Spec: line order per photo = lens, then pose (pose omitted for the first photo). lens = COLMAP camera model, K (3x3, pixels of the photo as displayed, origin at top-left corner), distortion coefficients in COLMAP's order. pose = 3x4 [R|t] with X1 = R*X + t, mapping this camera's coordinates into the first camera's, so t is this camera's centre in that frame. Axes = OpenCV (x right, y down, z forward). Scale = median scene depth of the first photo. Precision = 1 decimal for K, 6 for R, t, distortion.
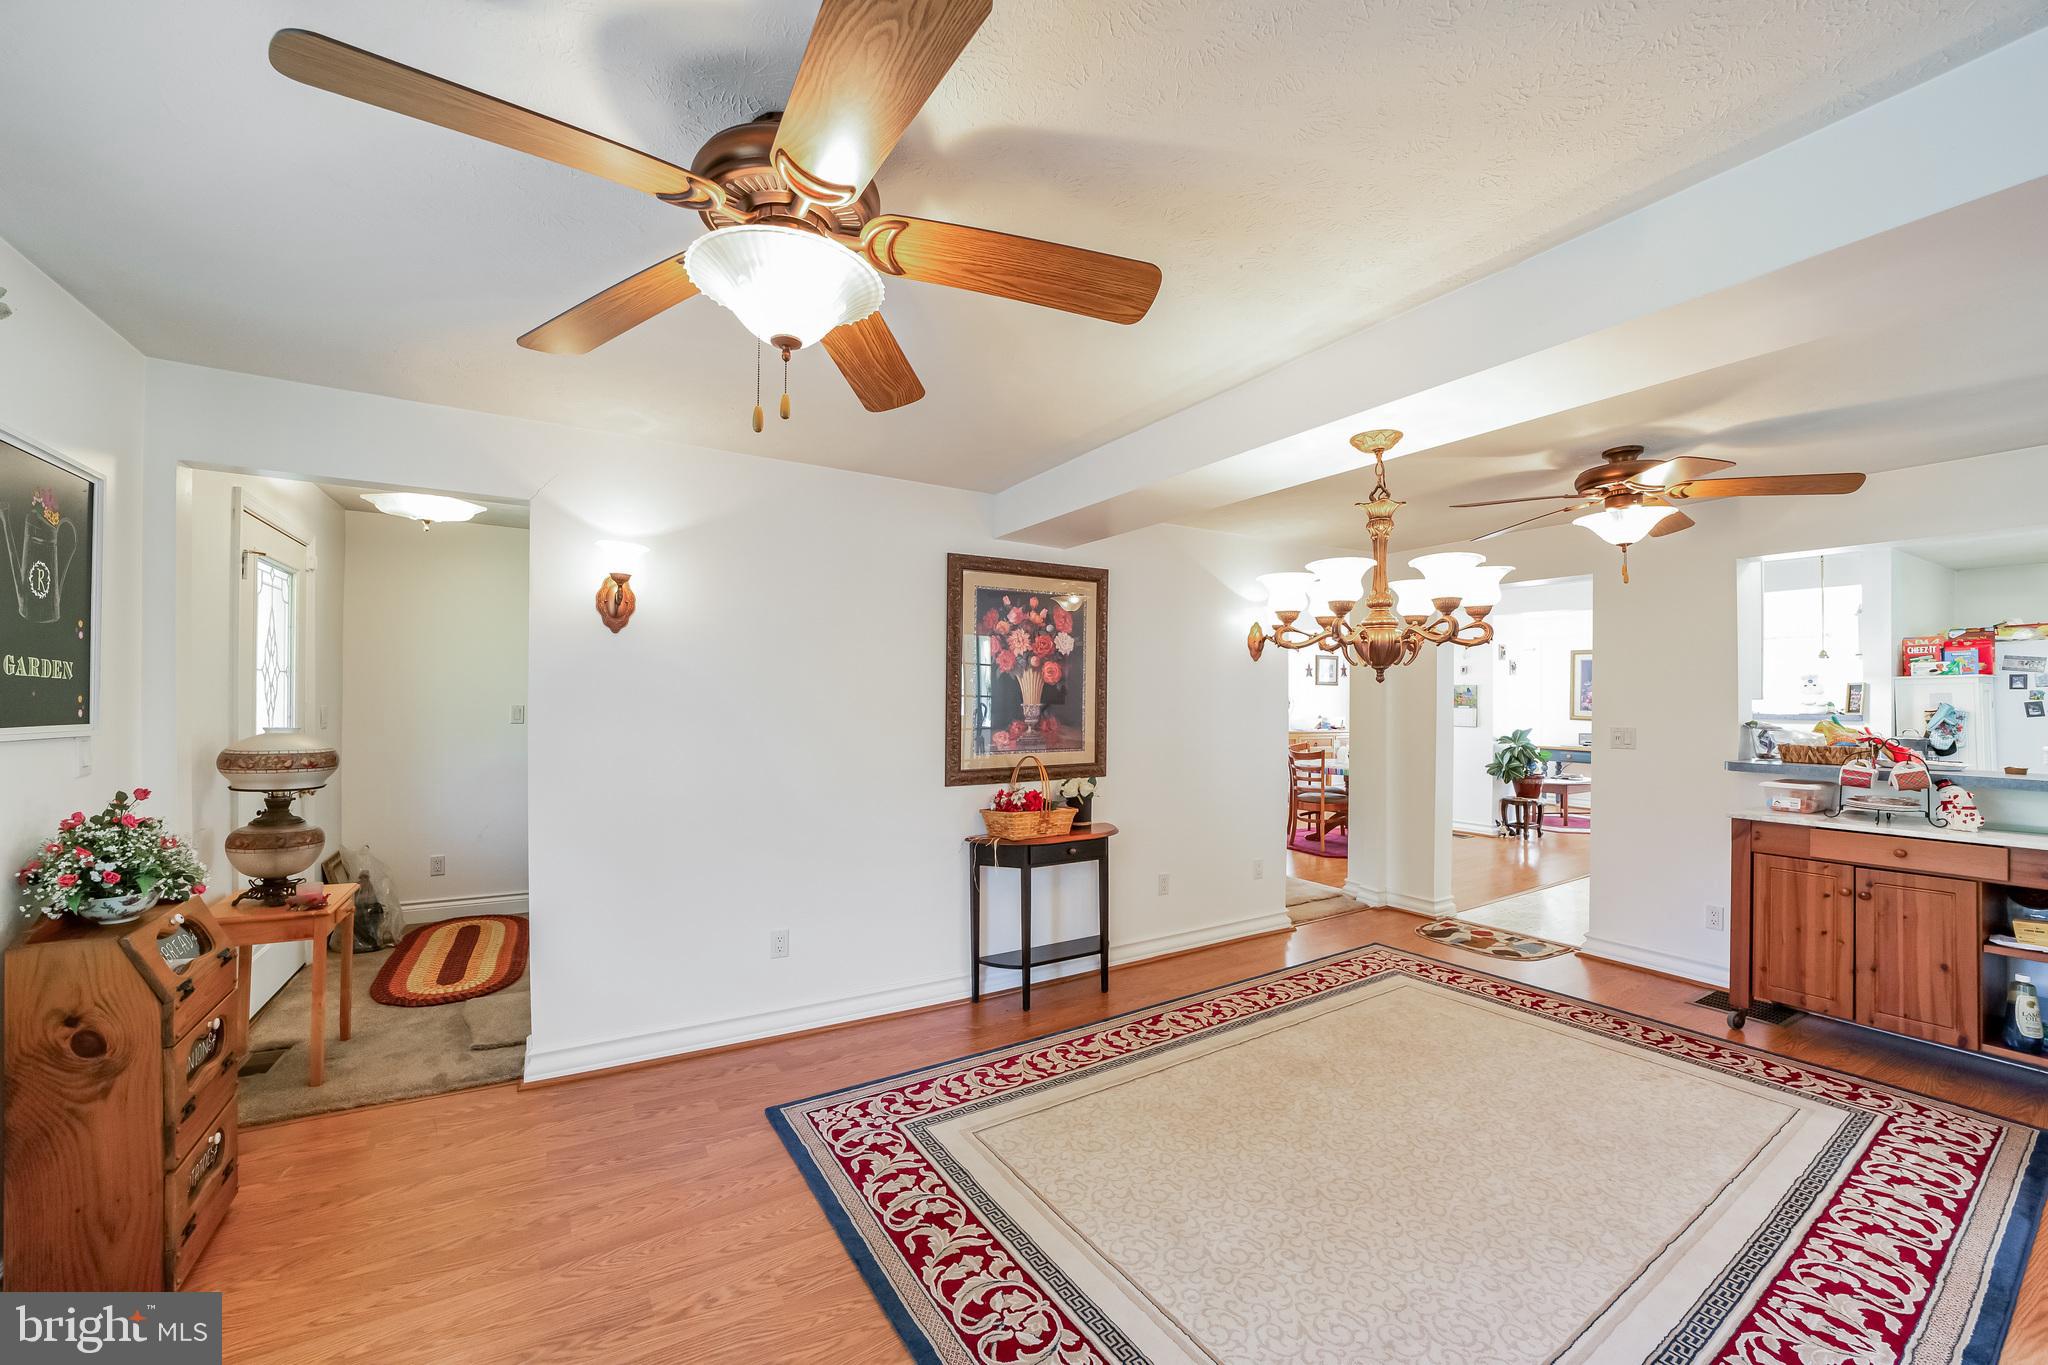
lens RADIAL K [[803.5, 0, 1018.1], [0, 803.5, 691.9], [0, 0, 1]] dist [-0.012491, 0.002295]
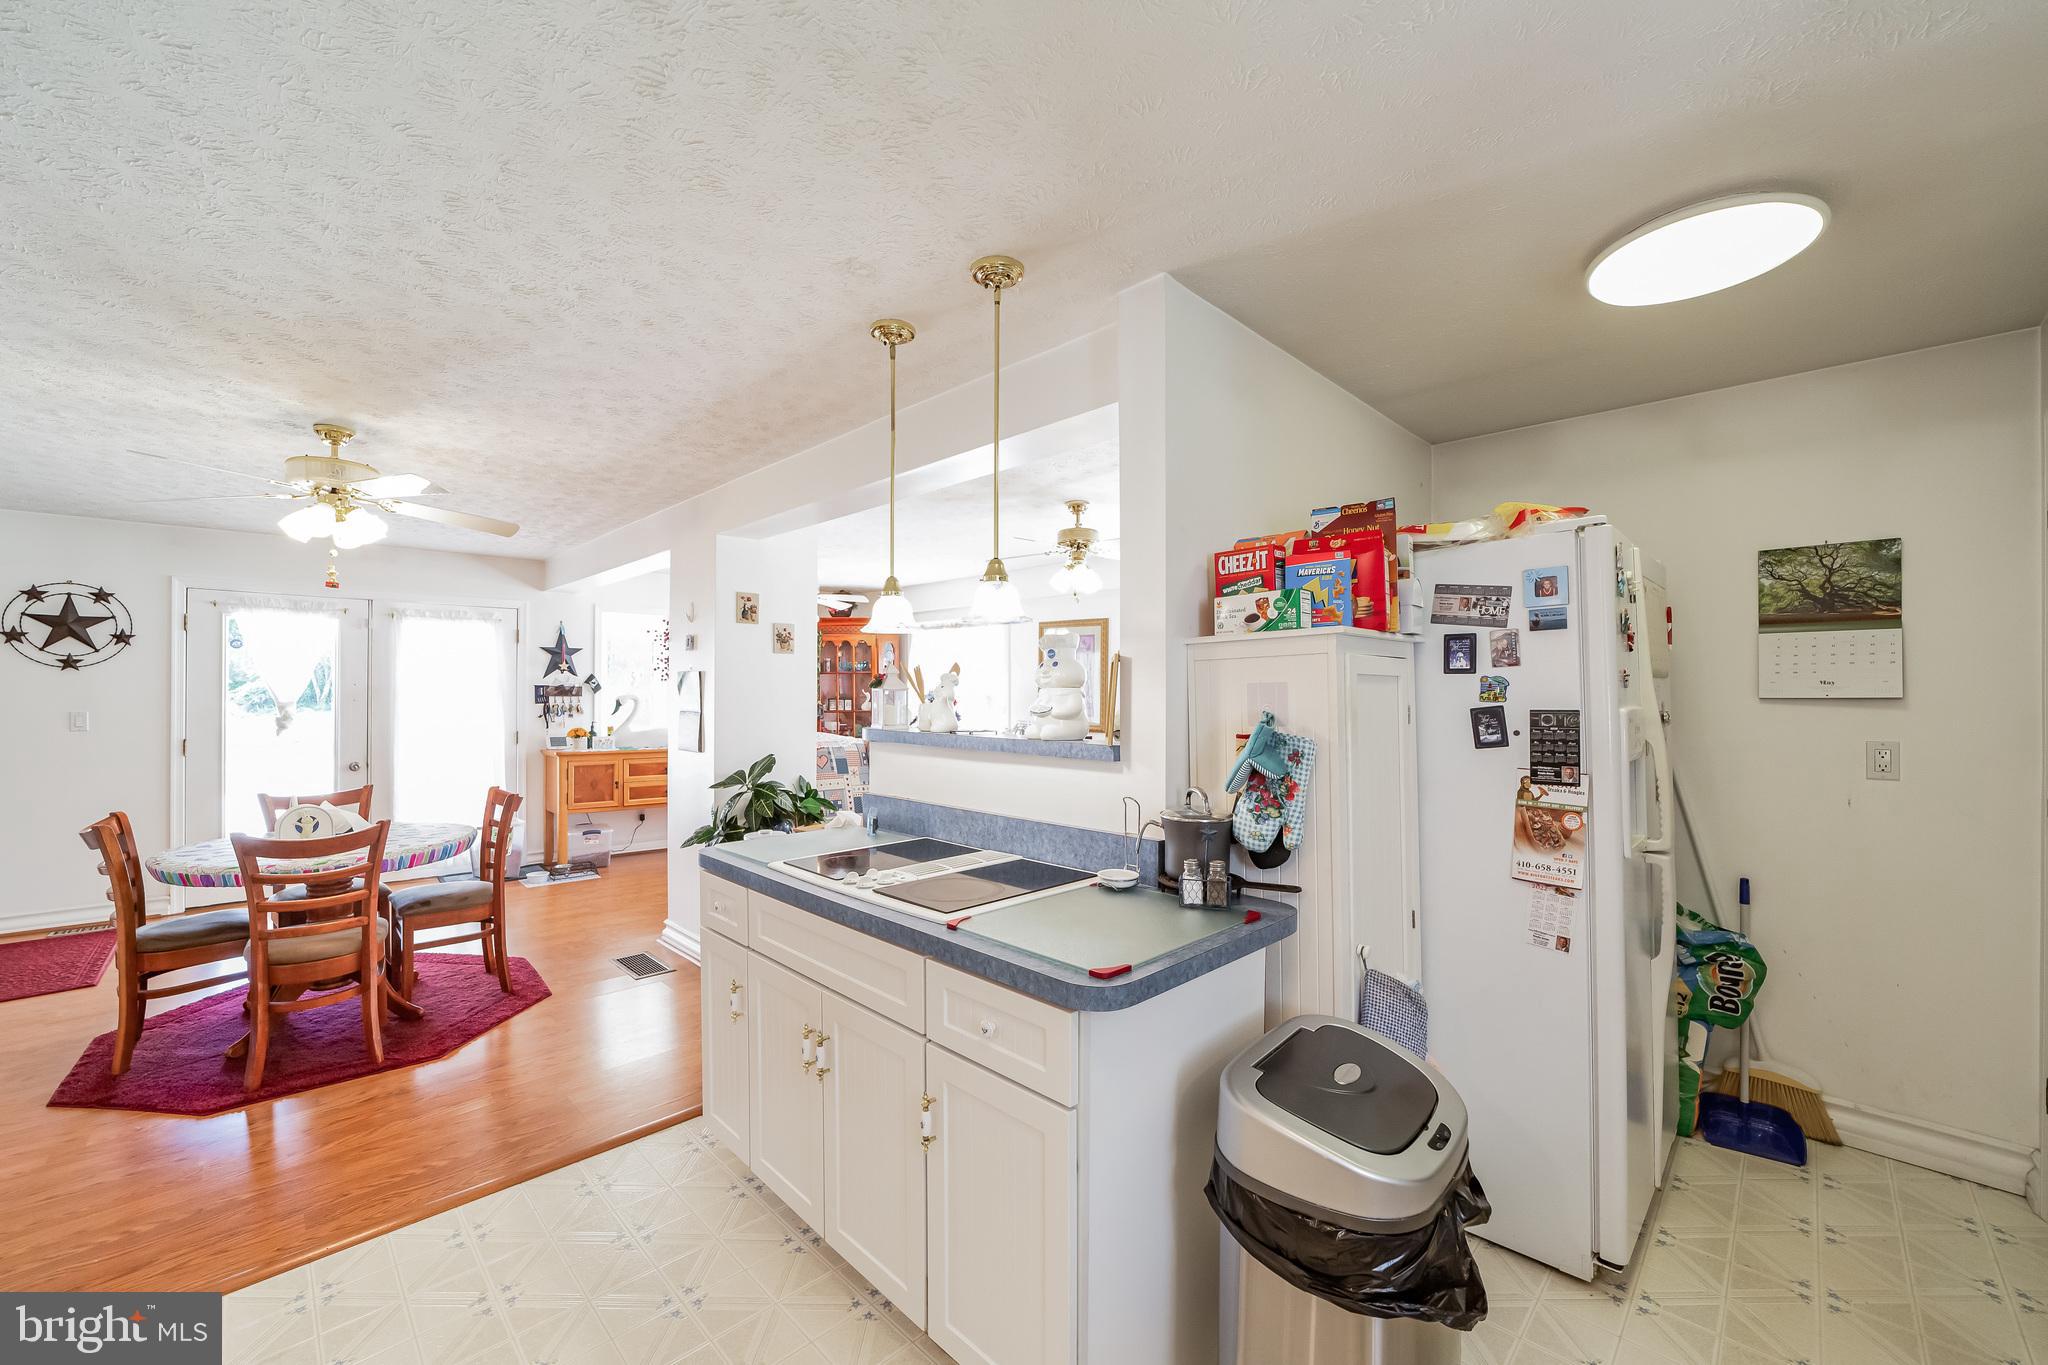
lens RADIAL K [[803.5, 0, 1030.0], [0, 803.5, 686.2], [0, 0, 1]] dist [-0.012491, 0.002295]
pose [[0.970508, -0.002861, 0.241050, 0.982492], [0.004053, 0.999982, -0.004451, 0.003748], [-0.241033, 0.005297, 0.970502, 0.687939]]
